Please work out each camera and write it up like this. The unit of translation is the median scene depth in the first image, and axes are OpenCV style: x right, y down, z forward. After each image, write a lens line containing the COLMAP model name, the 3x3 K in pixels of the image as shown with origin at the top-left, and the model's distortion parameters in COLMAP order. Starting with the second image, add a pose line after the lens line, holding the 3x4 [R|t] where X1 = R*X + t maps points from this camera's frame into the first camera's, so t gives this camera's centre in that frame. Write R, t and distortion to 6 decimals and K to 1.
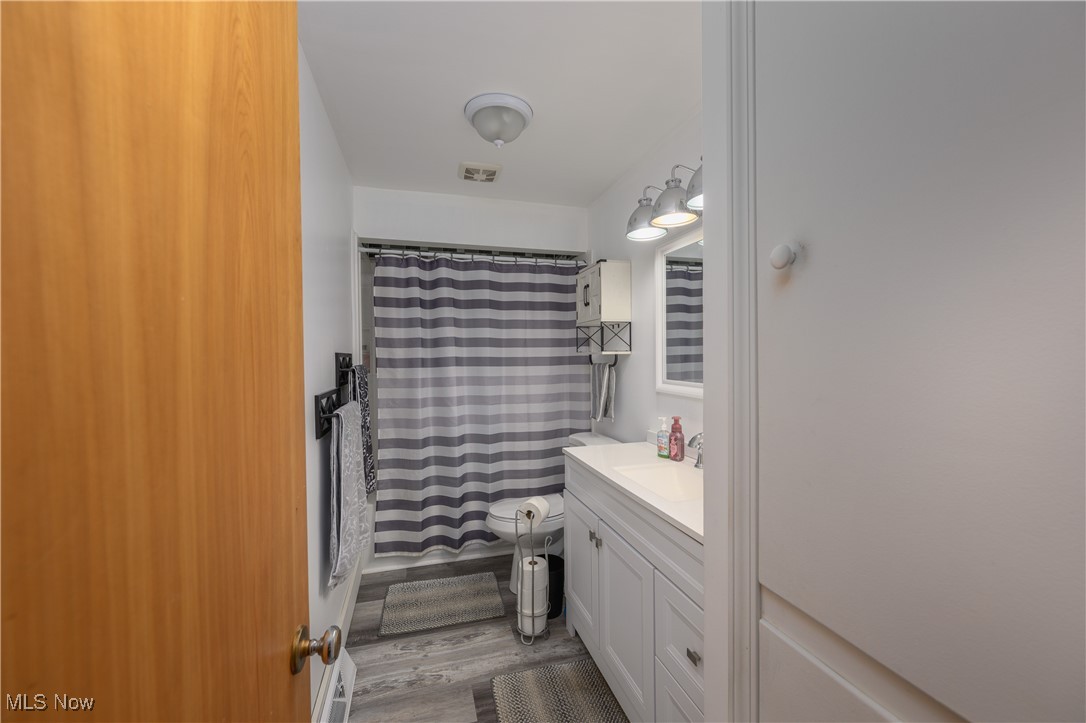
lens RADIAL K [[430.4, 0, 541.8], [0, 430.4, 358.1], [0, 0, 1]] dist [-0.000327, -0.000364]
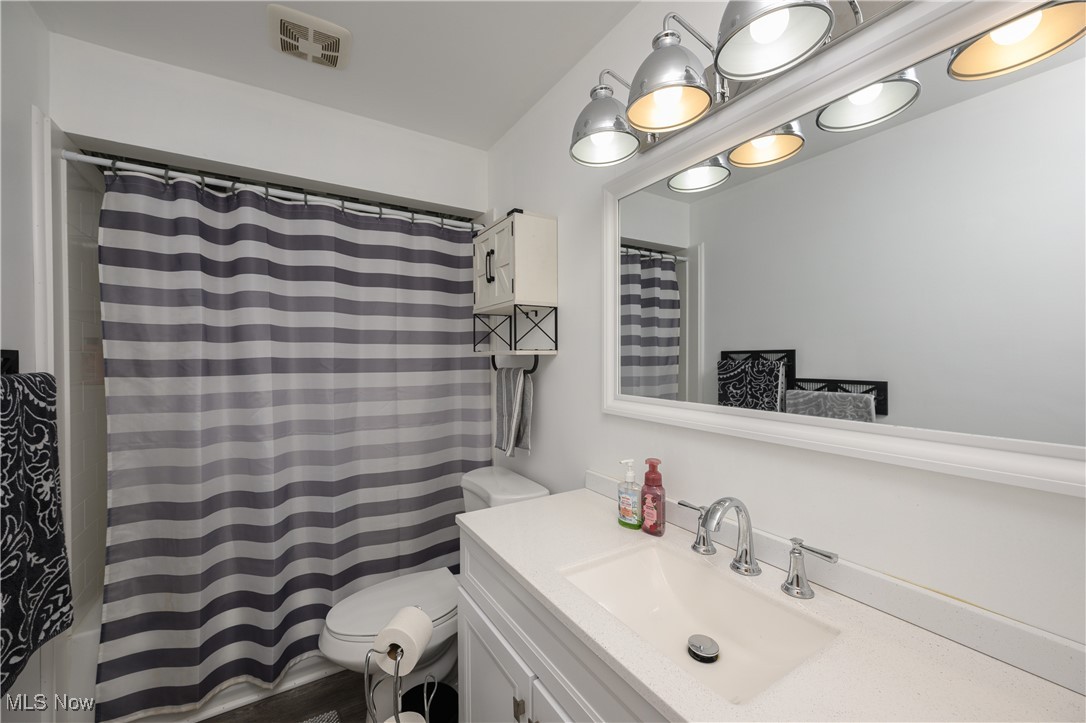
lens RADIAL K [[430.4, 0, 541.0], [0, 430.4, 359.7], [0, 0, 1]] dist [-0.000327, -0.000364]
pose [[0.964592, 0.002910, 0.263731, 0.004325], [-0.002427, 0.999995, -0.002155, 0.000189], [-0.263736, 0.001438, 0.964594, 0.325974]]
